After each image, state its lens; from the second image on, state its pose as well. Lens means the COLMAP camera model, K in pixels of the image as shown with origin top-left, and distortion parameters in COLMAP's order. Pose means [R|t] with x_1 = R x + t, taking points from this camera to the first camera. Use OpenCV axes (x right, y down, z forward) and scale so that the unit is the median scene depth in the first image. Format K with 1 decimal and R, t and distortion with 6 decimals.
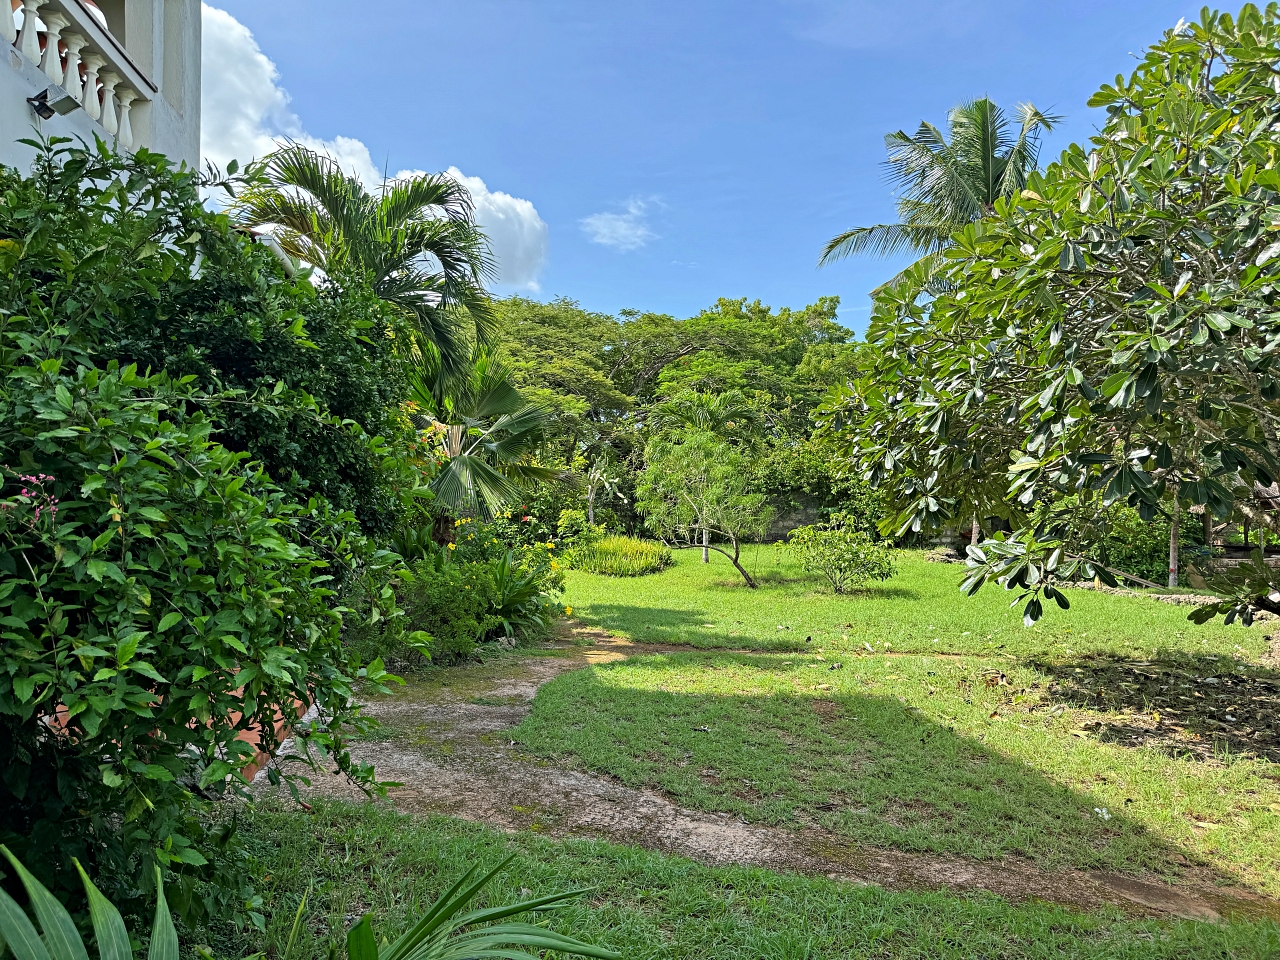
lens RADIAL K [[900.8, 0, 639.6], [0, 900.8, 481.6], [0, 0, 1]] dist [0.048435, -0.057883]
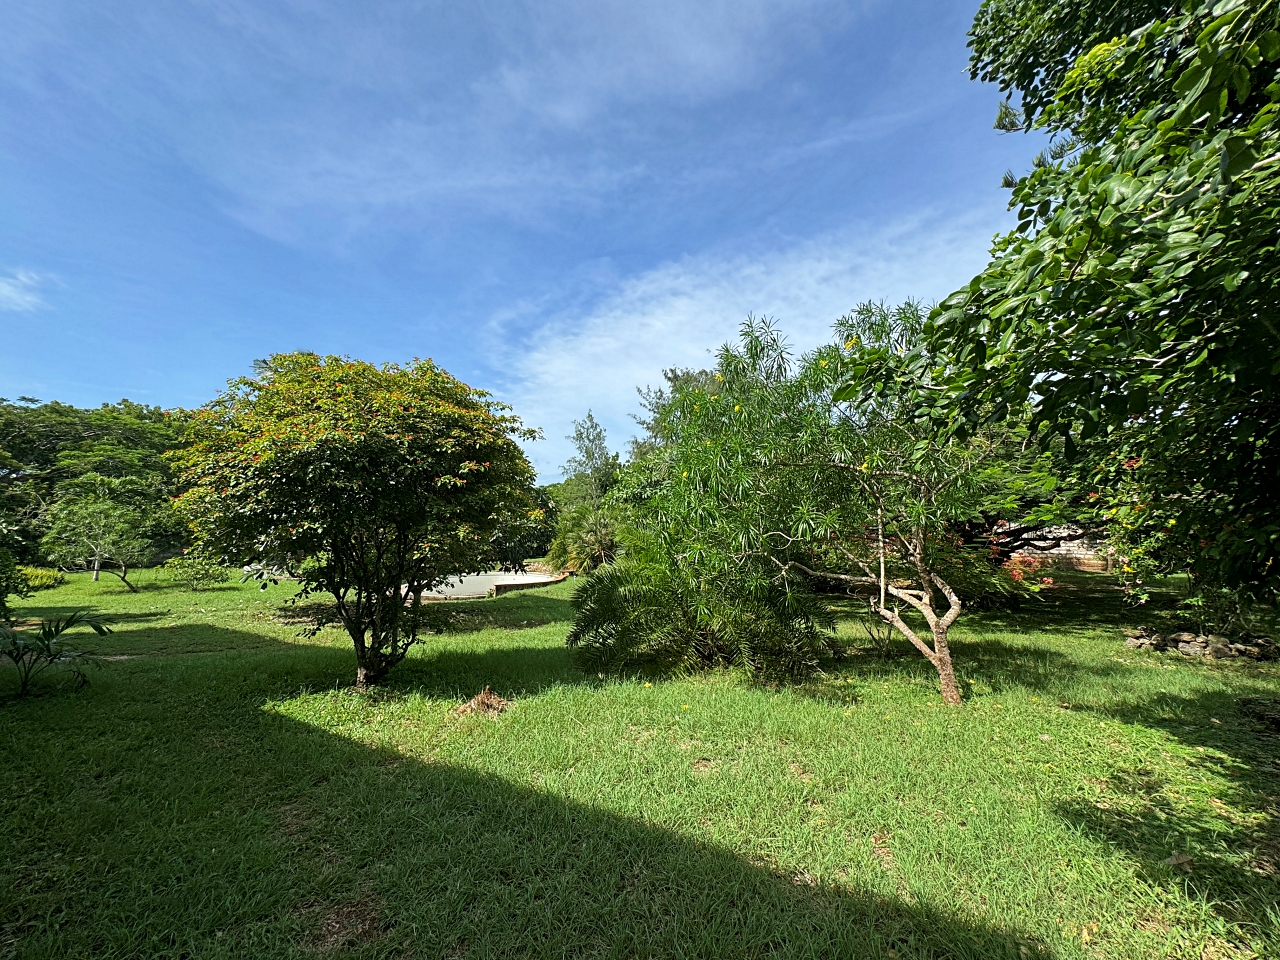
lens RADIAL K [[509.4, 0, 643.5], [0, 509.4, 482.0], [0, 0, 1]] dist [-0.006621, 0.001342]
pose [[0.615171, 0.094872, 0.782664, -0.055028], [-0.026322, 0.994651, -0.099880, -0.024469], [-0.787954, 0.040842, 0.614378, -0.382106]]
